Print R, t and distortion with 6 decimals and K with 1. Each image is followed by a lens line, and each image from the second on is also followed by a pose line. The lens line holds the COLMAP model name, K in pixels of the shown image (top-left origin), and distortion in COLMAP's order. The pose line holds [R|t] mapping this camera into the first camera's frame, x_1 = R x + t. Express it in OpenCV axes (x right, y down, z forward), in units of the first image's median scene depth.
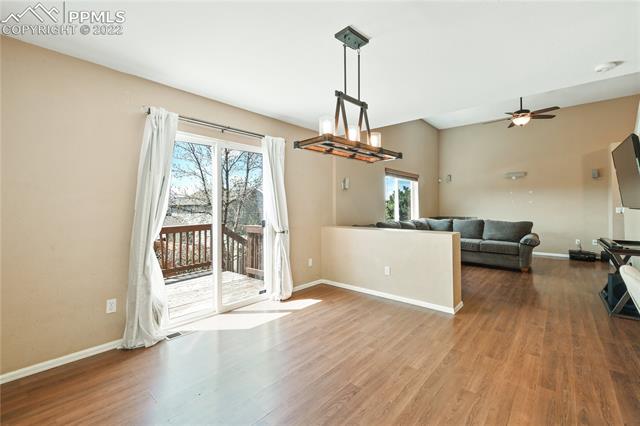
lens RADIAL K [[275.3, 0, 319.5], [0, 275.3, 211.8], [0, 0, 1]] dist [0.000555, 0.000013]
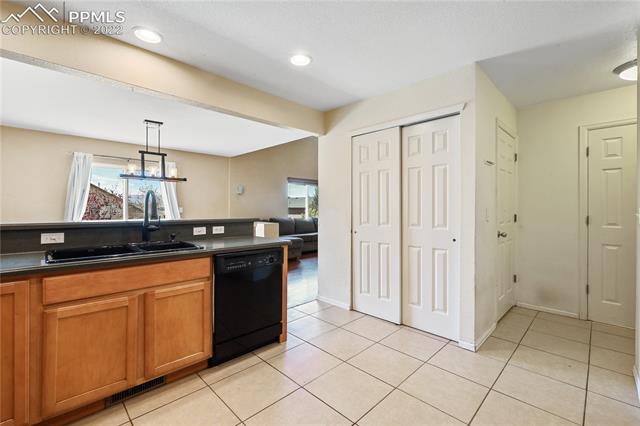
lens RADIAL K [[275.3, 0, 320.4], [0, 275.3, 210.4], [0, 0, 1]] dist [0.000555, 0.000013]
pose [[0.998310, -0.001265, -0.058101, 1.109561], [0.000835, 0.999972, -0.007426, 0.022210], [0.058109, 0.007365, 0.998283, -0.719182]]
